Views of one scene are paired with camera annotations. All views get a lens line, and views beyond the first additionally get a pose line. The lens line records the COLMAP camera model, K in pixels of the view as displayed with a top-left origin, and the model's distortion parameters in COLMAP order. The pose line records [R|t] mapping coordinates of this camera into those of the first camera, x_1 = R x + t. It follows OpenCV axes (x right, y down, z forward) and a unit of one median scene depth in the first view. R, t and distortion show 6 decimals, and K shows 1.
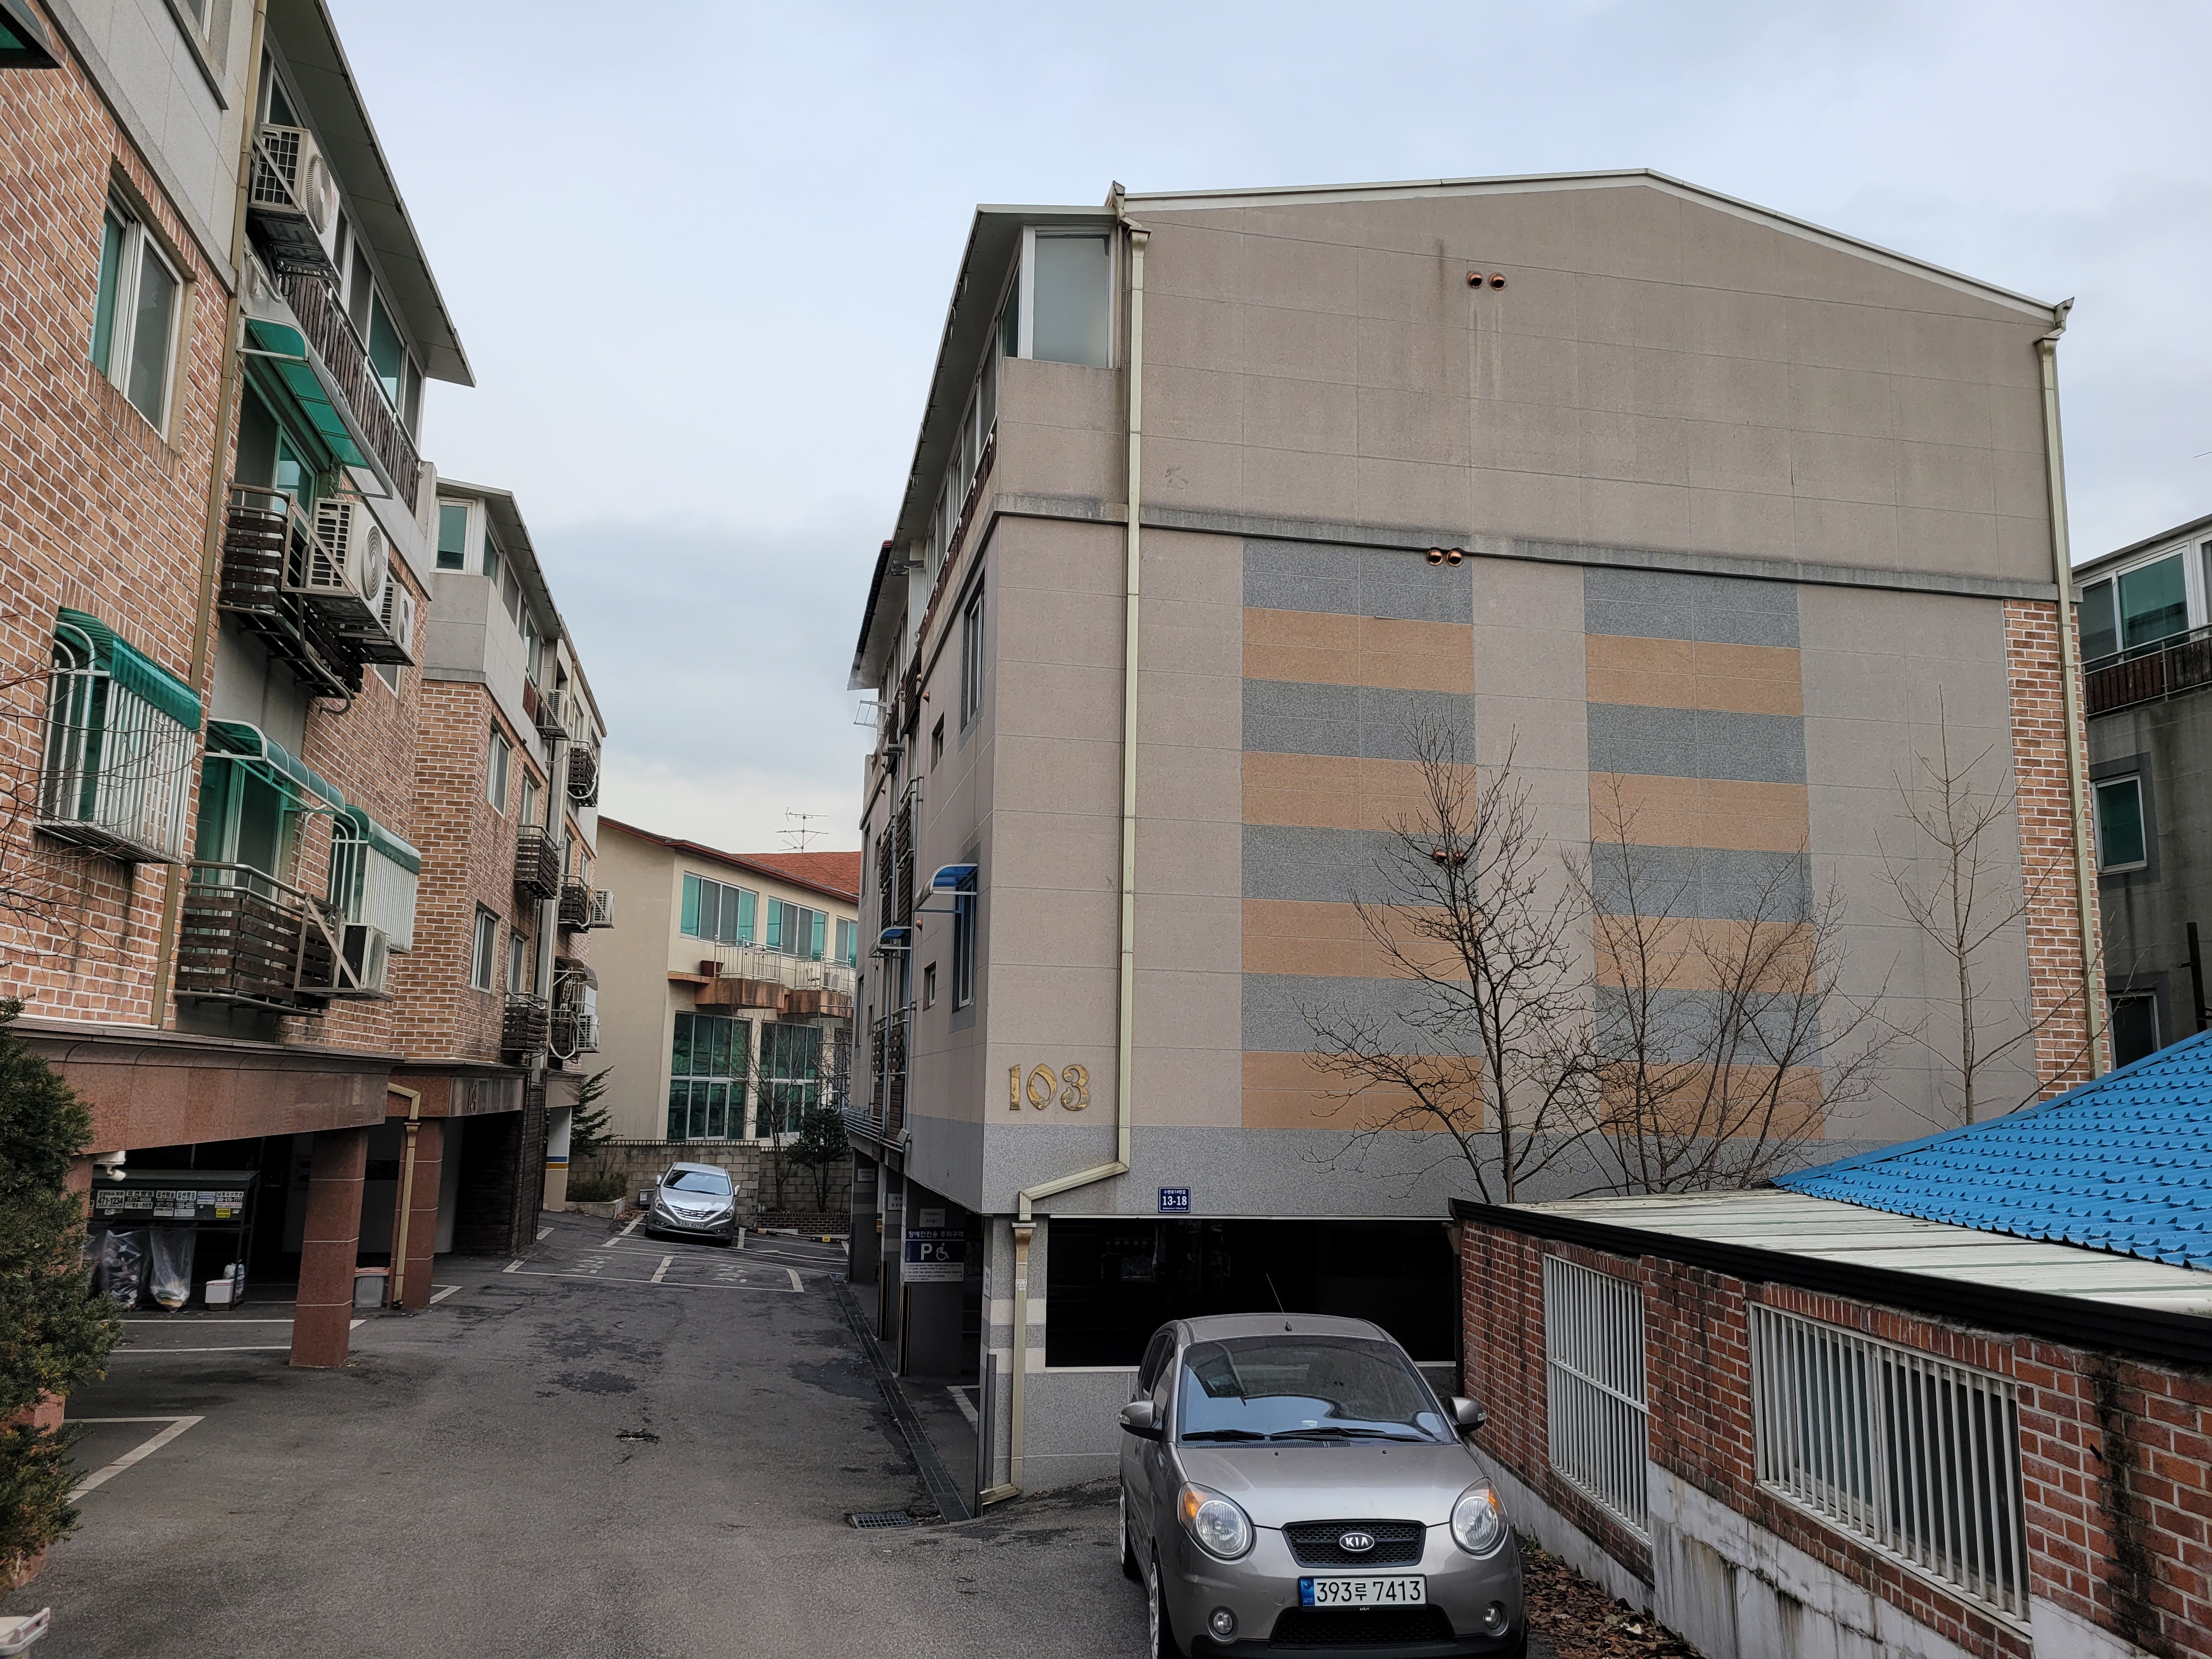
lens RADIAL K [[1681.1, 0, 1108.7], [0, 1681.1, 828.6], [0, 0, 1]] dist [0.041866, -0.022562]
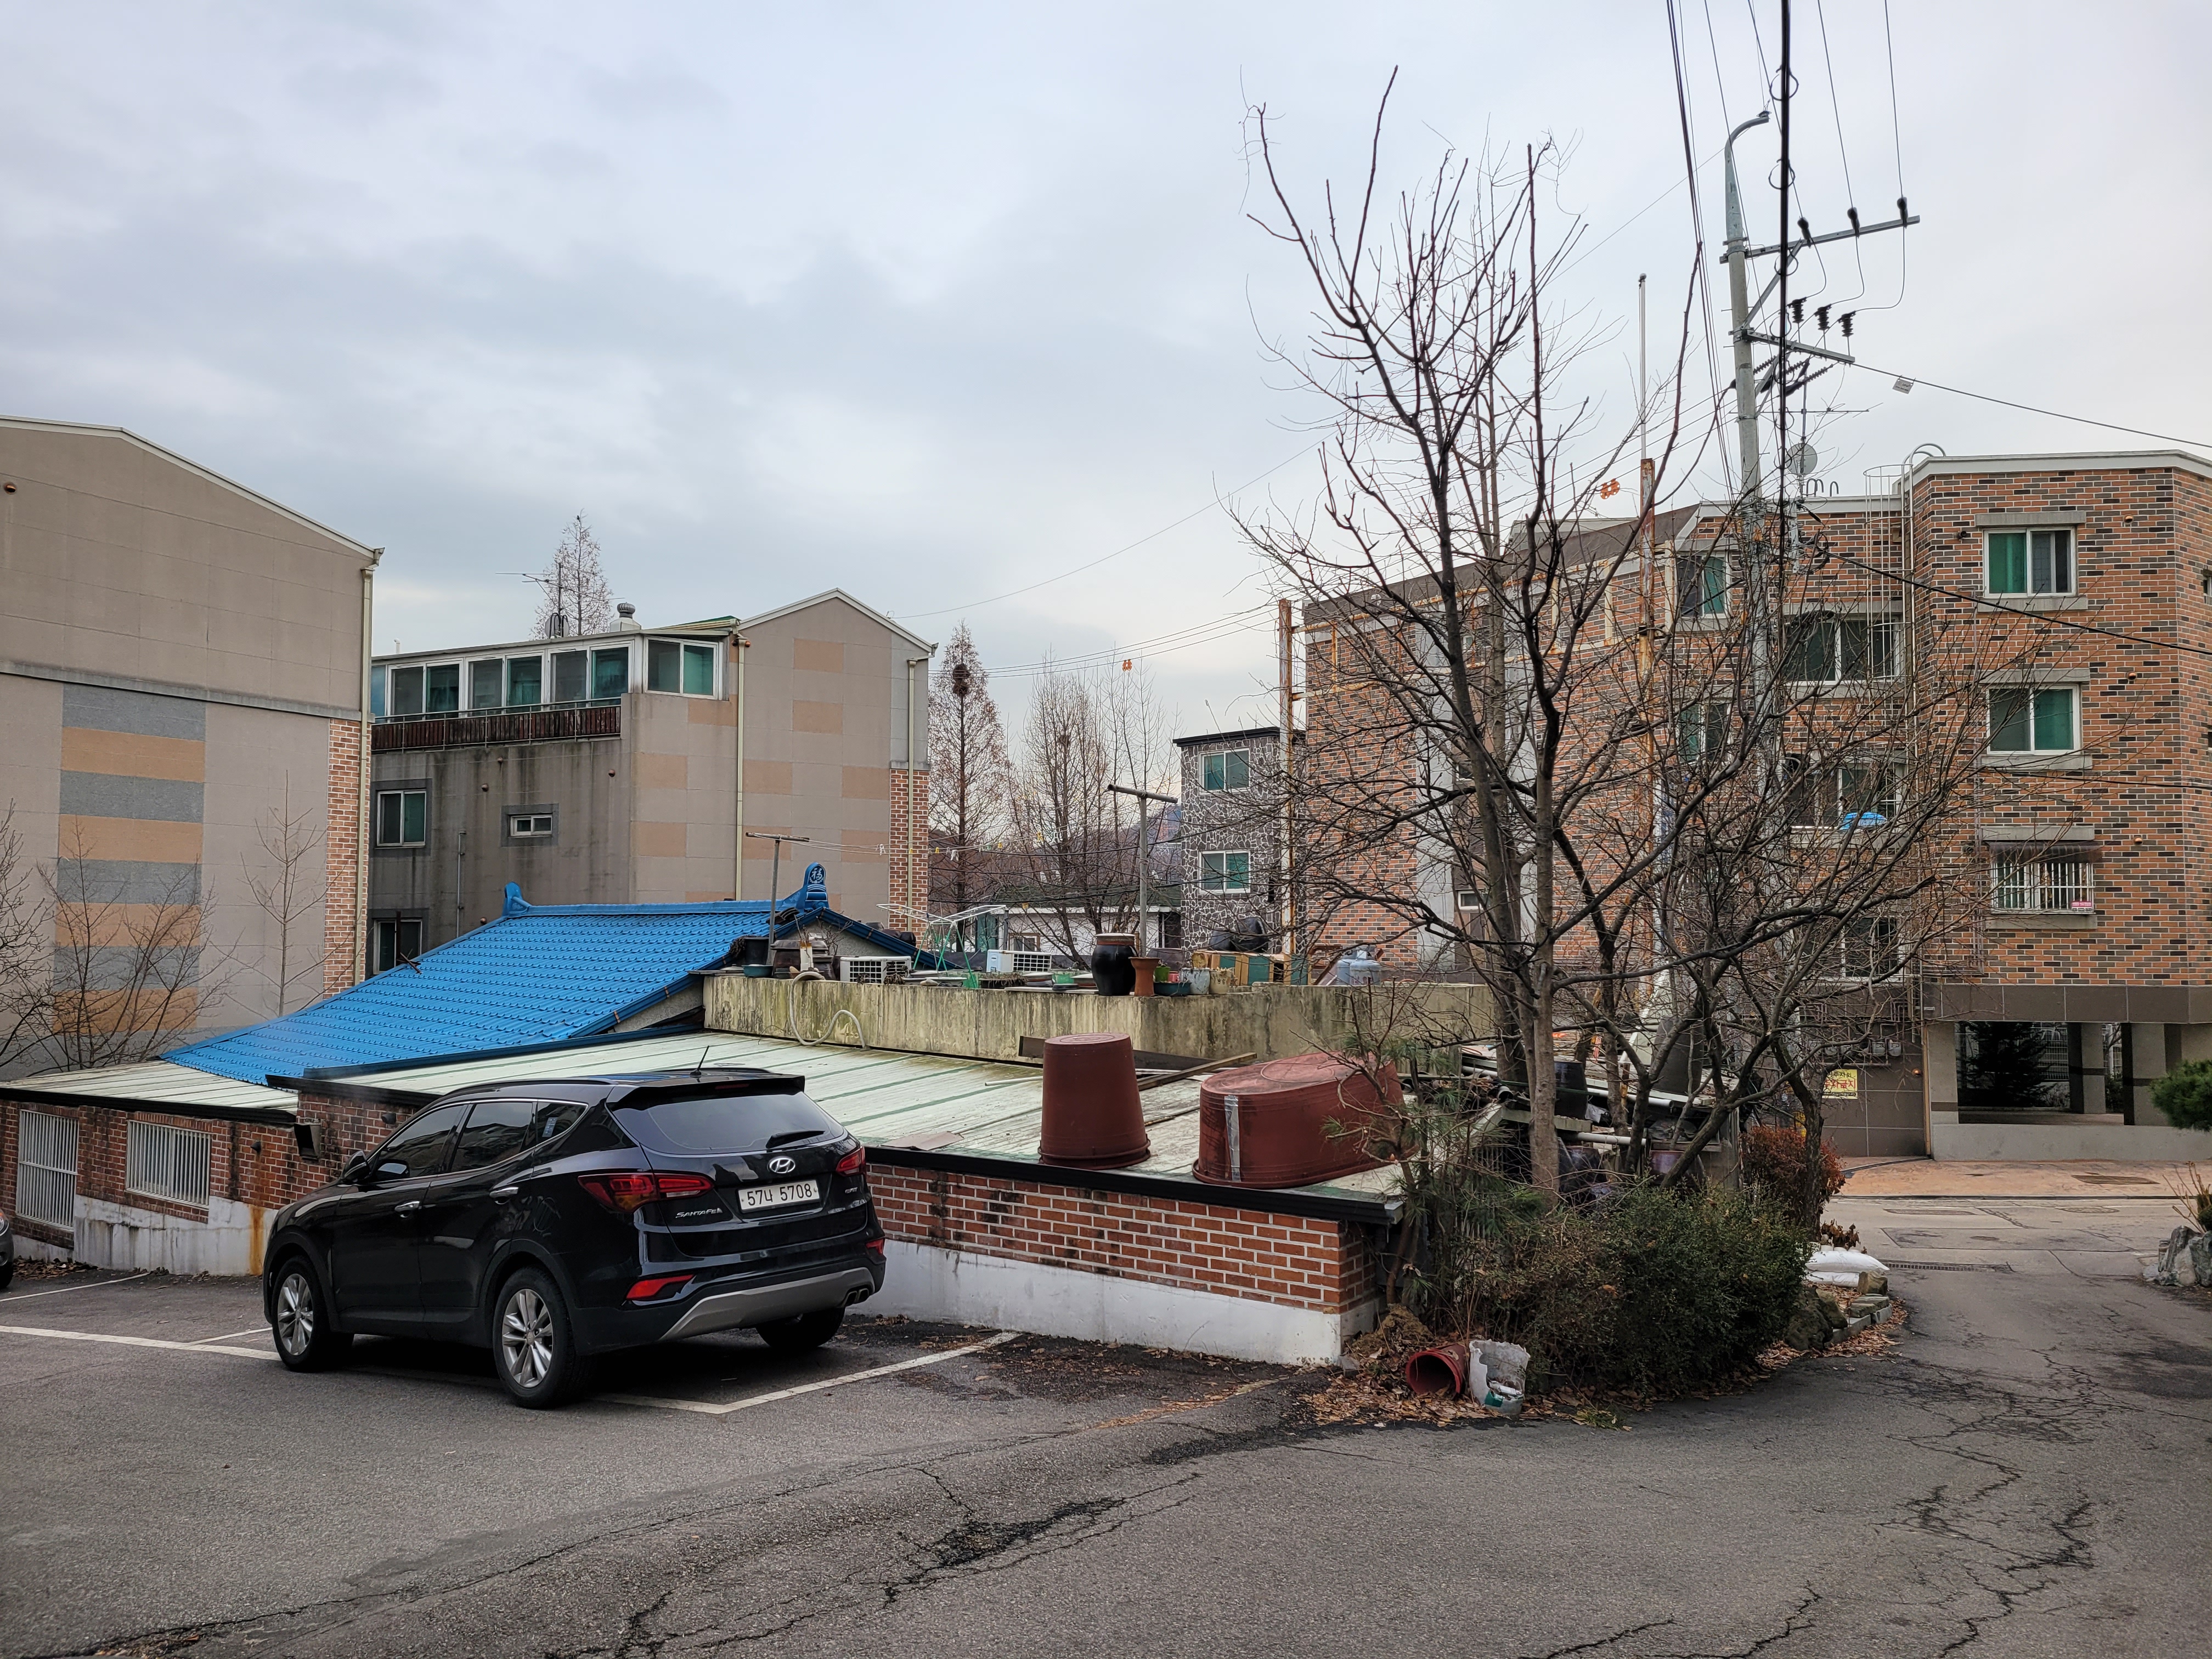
lens RADIAL K [[1681.1, 0, 1111.3], [0, 1681.1, 836.3], [0, 0, 1]] dist [0.041866, -0.022562]
pose [[0.657946, 0.025987, 0.752616, -0.285940], [-0.106939, 0.992501, 0.059217, -0.221354], [-0.745433, -0.119446, 0.655791, -0.844531]]
